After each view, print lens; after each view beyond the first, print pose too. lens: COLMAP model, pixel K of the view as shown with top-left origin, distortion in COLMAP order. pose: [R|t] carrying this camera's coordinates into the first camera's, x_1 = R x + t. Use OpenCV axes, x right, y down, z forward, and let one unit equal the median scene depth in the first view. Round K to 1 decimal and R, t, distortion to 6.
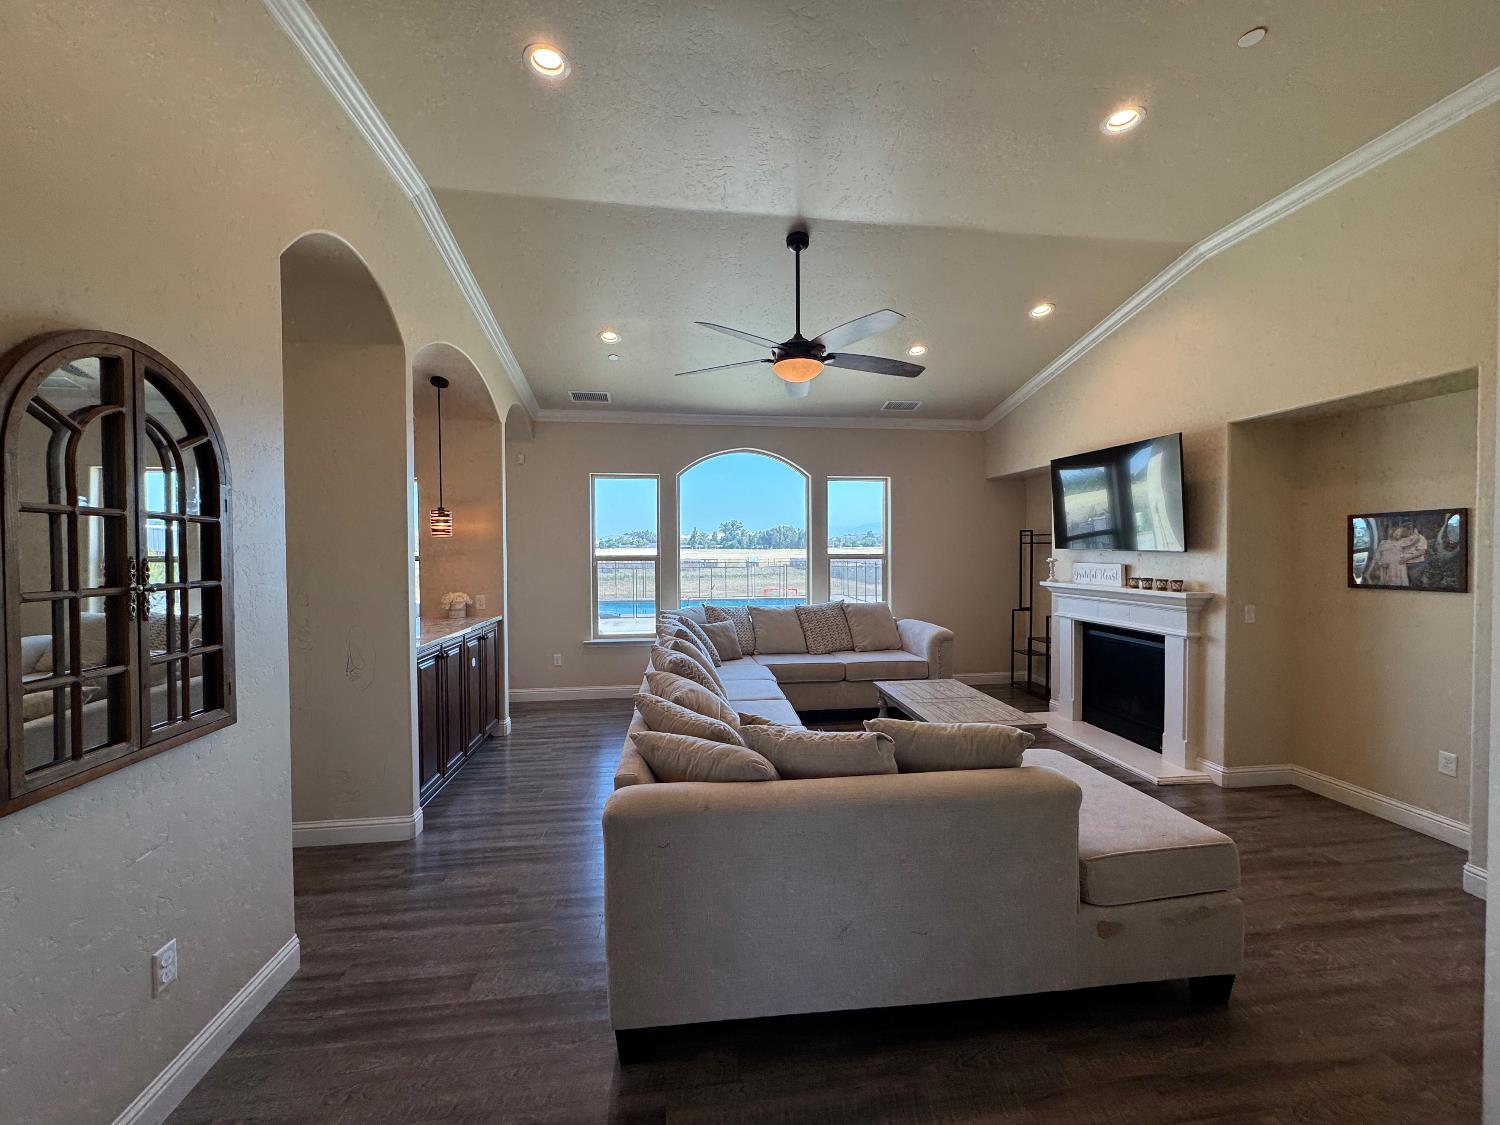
lens RADIAL K [[603.2, 0, 749.7], [0, 603.2, 562.3], [0, 0, 1]] dist [-0.002398, -0.000193]
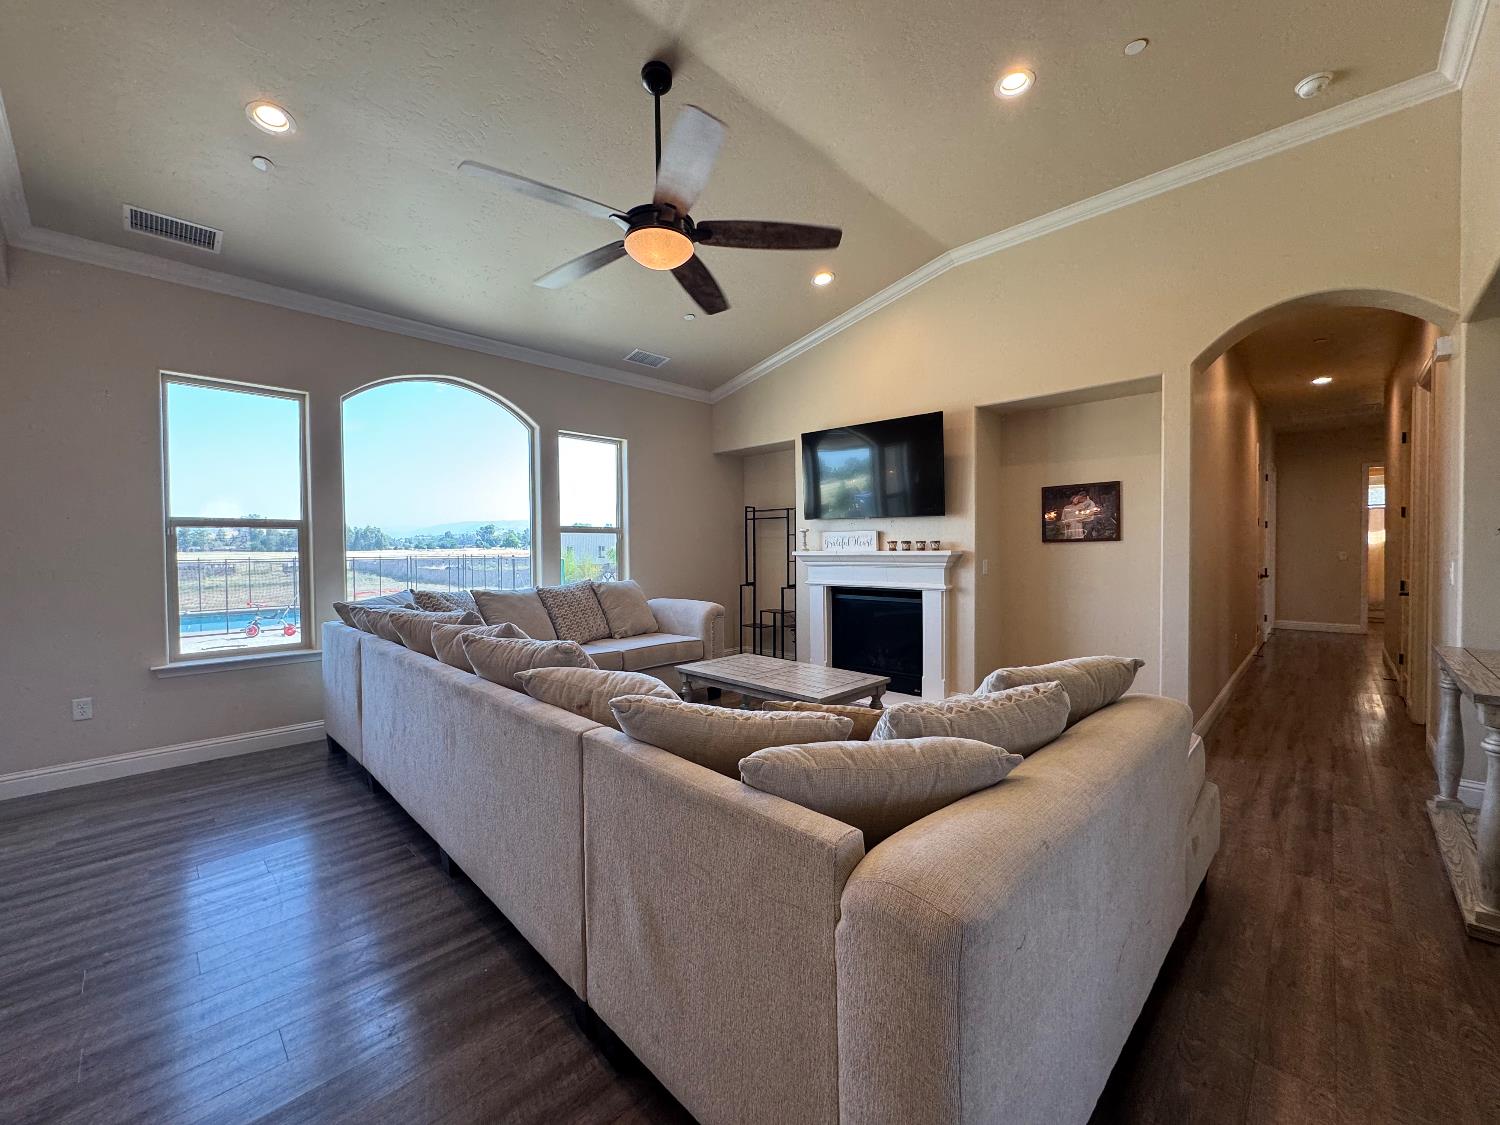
lens RADIAL K [[600.1, 0, 748.0], [0, 600.1, 560.6], [0, 0, 1]] dist [-0.001968, 0.000058]
pose [[0.783804, -0.012711, 0.620879, -0.214006], [0.017460, 0.999846, -0.001572, 0.048548], [-0.620763, 0.012073, 0.783905, 0.251988]]
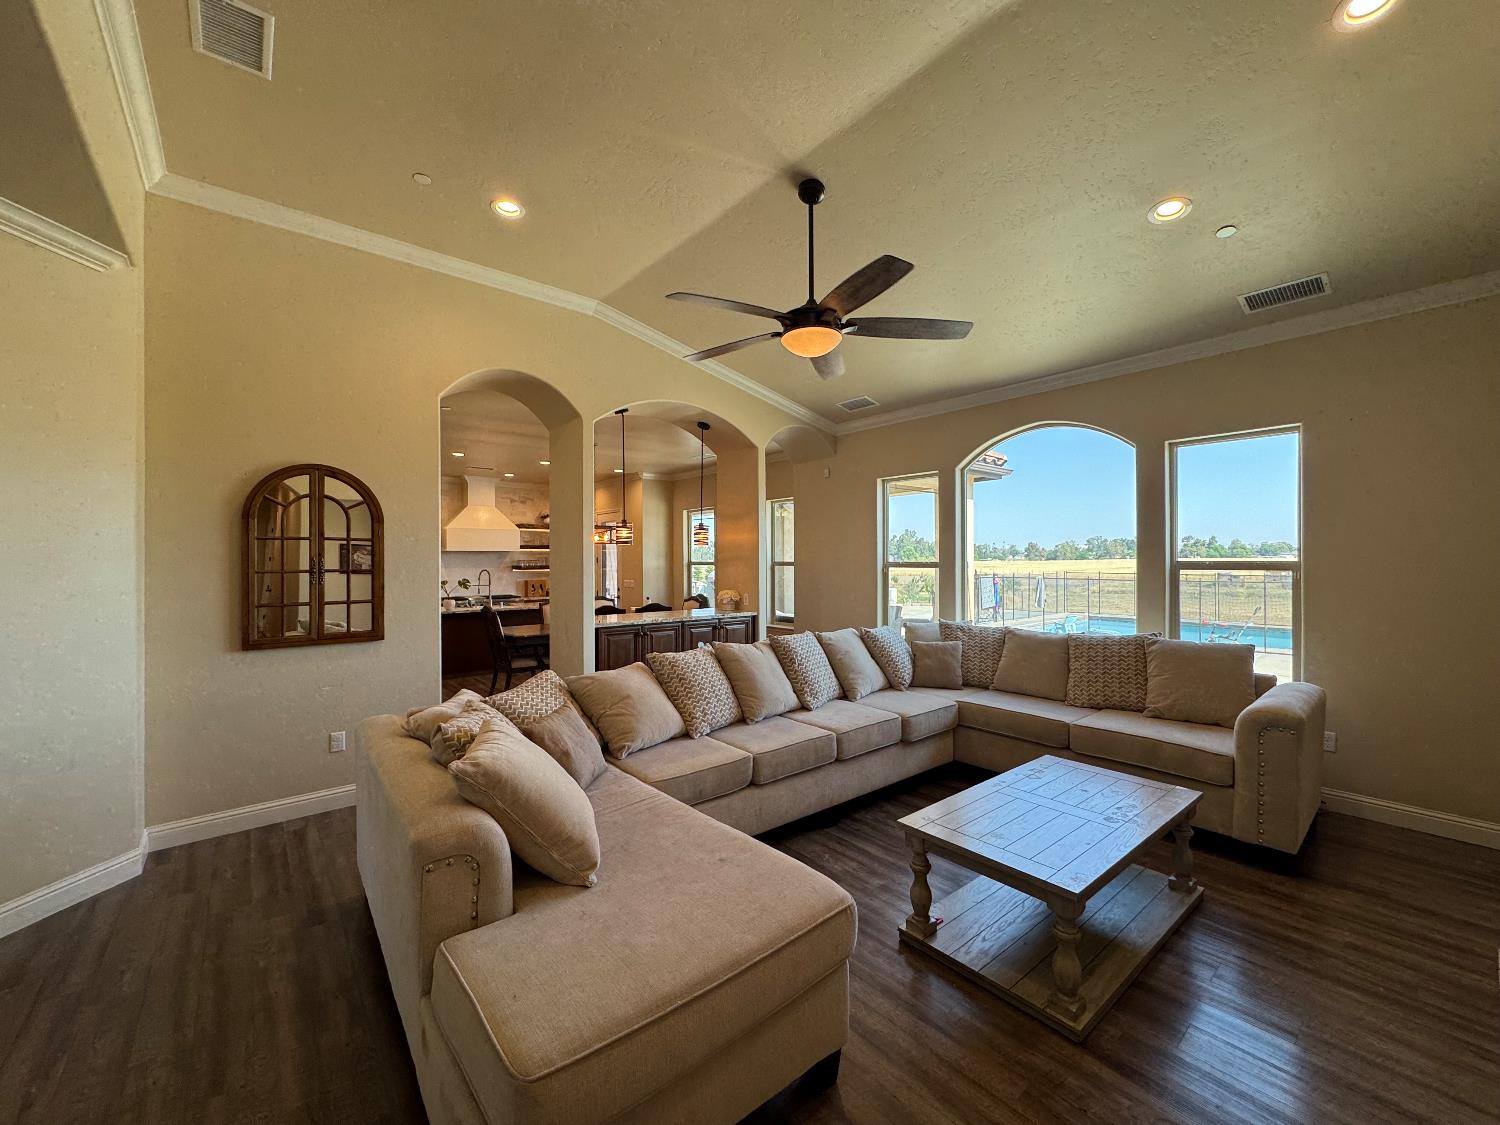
lens RADIAL K [[600.1, 0, 748.0], [0, 600.1, 560.6], [0, 0, 1]] dist [-0.001968, 0.000058]
pose [[0.528488, 0.006074, -0.848919, 0.538116], [-0.022160, 0.999732, -0.006642, -0.003379], [0.848651, 0.022322, 0.528482, 0.350348]]
